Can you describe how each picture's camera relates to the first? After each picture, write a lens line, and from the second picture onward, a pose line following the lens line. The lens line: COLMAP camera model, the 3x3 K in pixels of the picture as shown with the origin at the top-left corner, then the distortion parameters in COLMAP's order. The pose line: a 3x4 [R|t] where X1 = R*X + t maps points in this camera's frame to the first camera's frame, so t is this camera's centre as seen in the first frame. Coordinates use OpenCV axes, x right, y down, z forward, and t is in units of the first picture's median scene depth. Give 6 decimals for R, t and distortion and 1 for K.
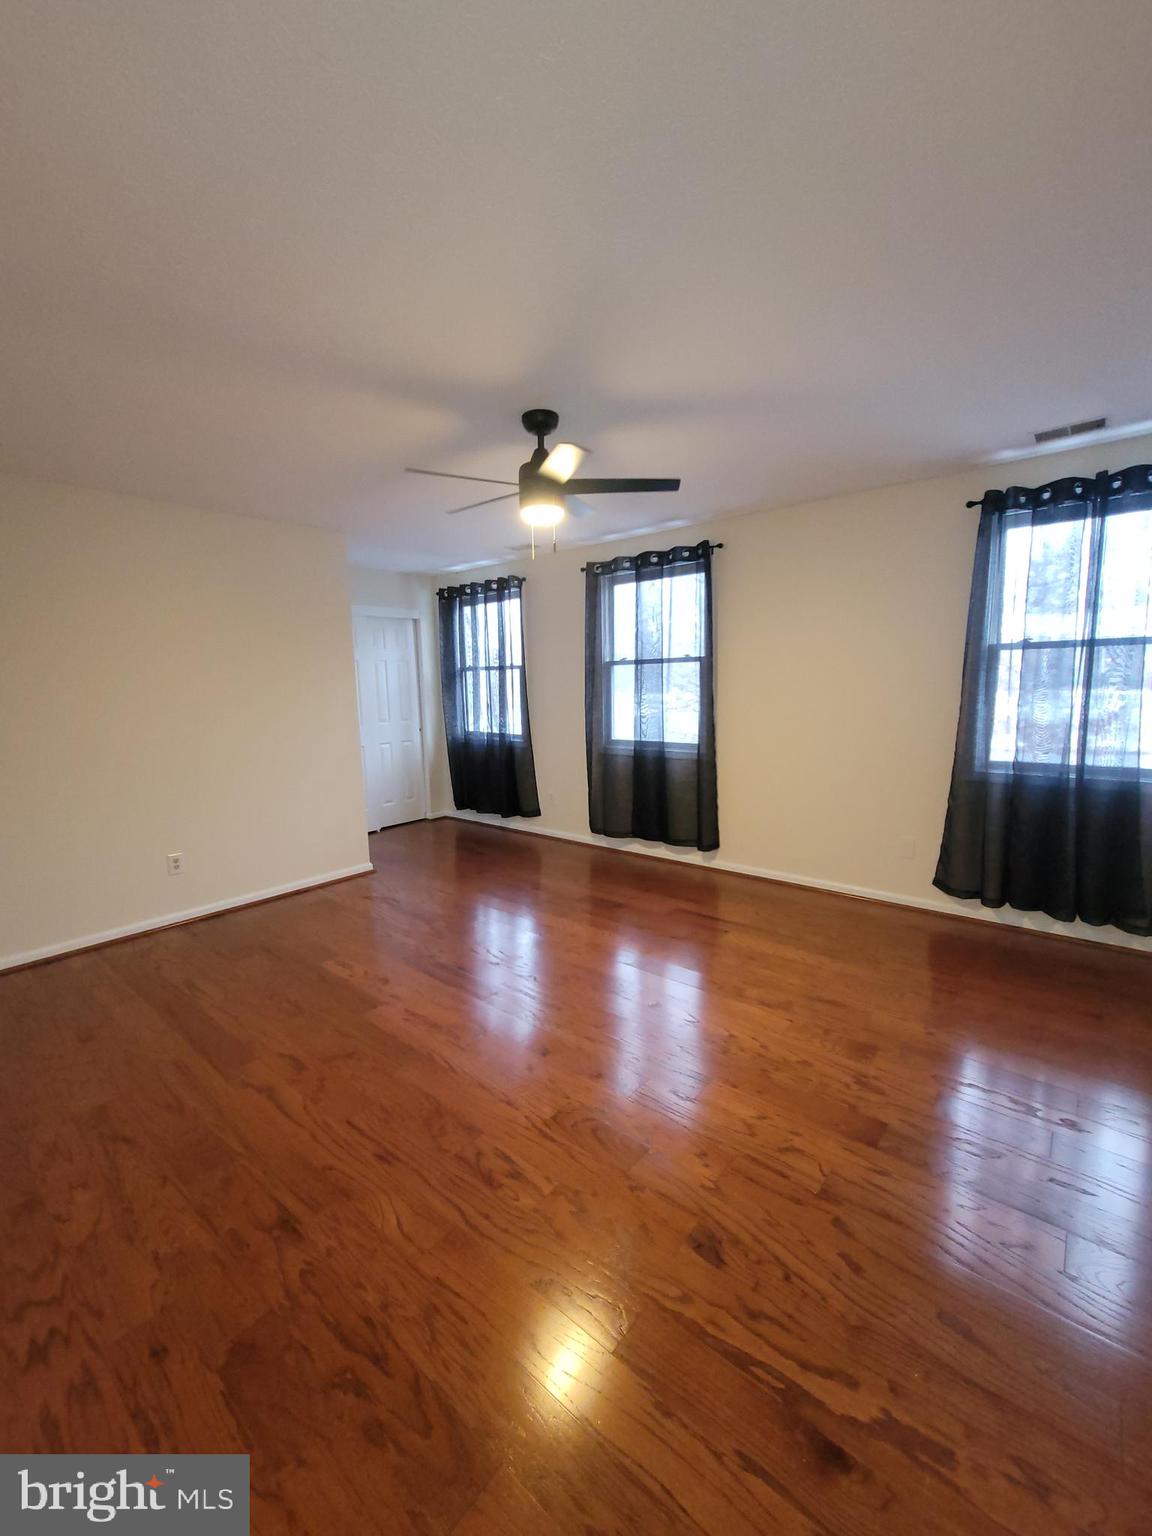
lens RADIAL K [[622.2, 0, 571.3], [0, 622.2, 773.4], [0, 0, 1]] dist [-0.000358, -0.000068]
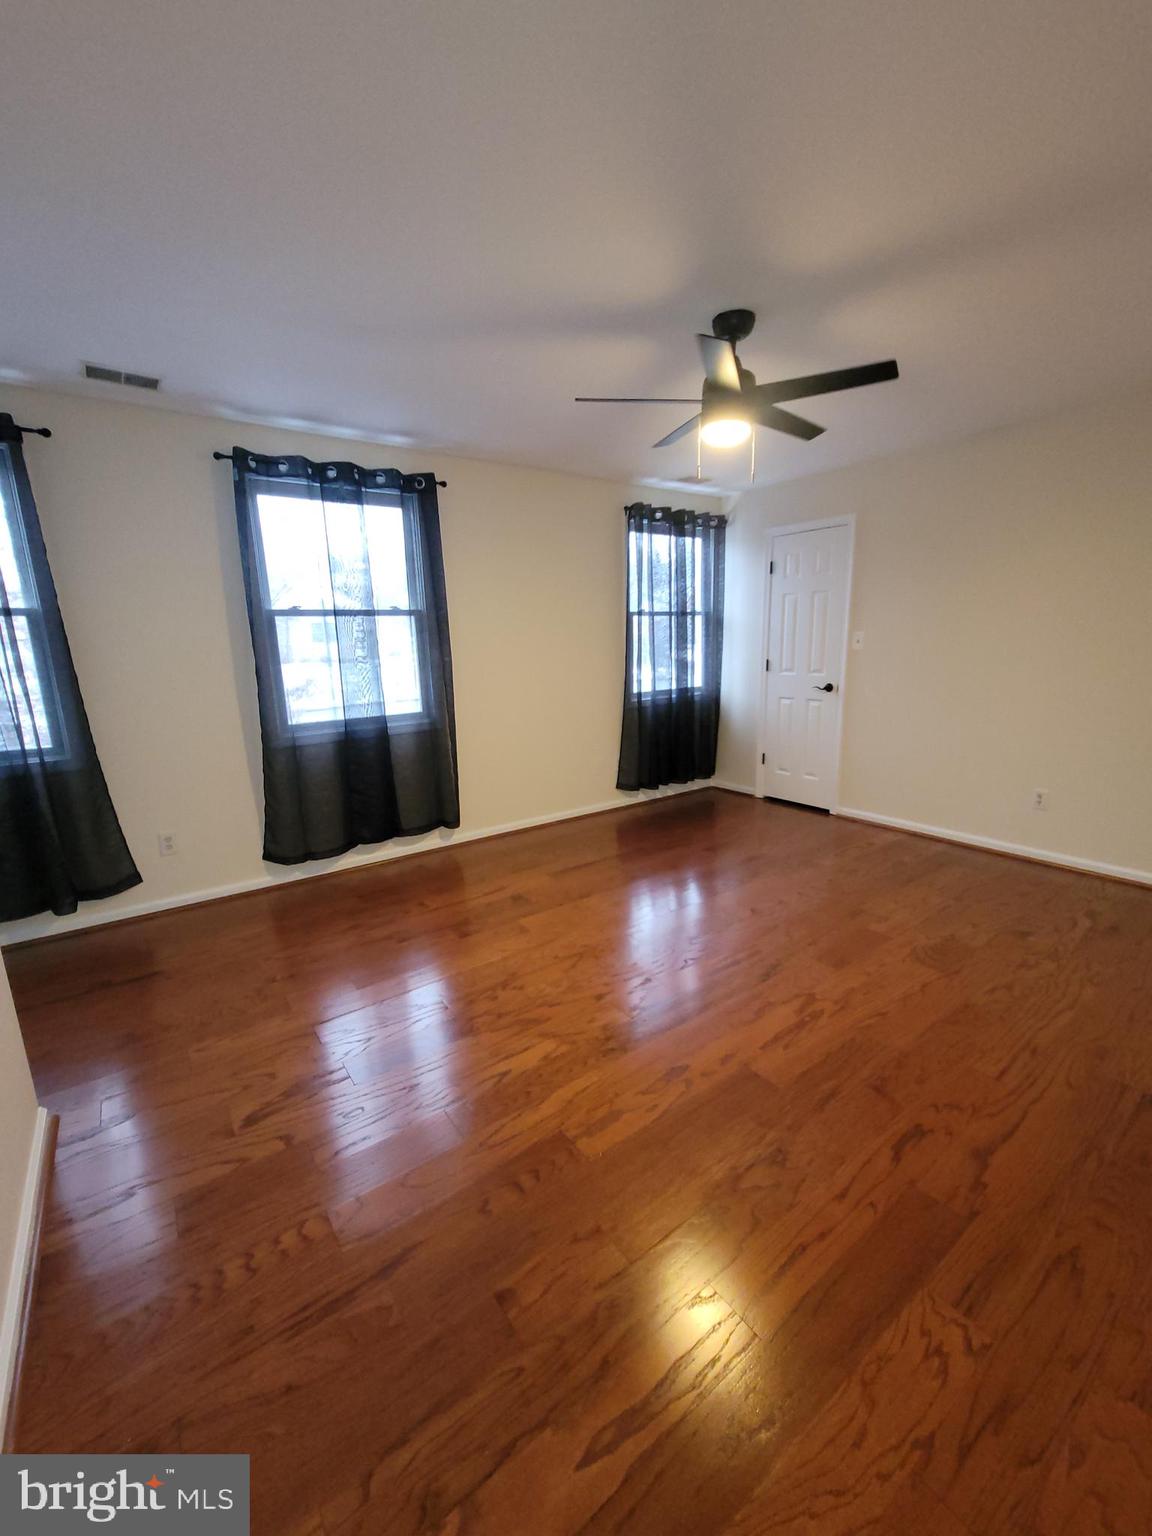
lens RADIAL K [[622.2, 0, 571.3], [0, 622.2, 773.4], [0, 0, 1]] dist [-0.000358, -0.000068]
pose [[0.239171, -0.191323, 0.951942, -0.607416], [0.160612, 0.974685, 0.155541, -0.067568], [-0.957602, 0.115692, 0.263845, 0.602012]]
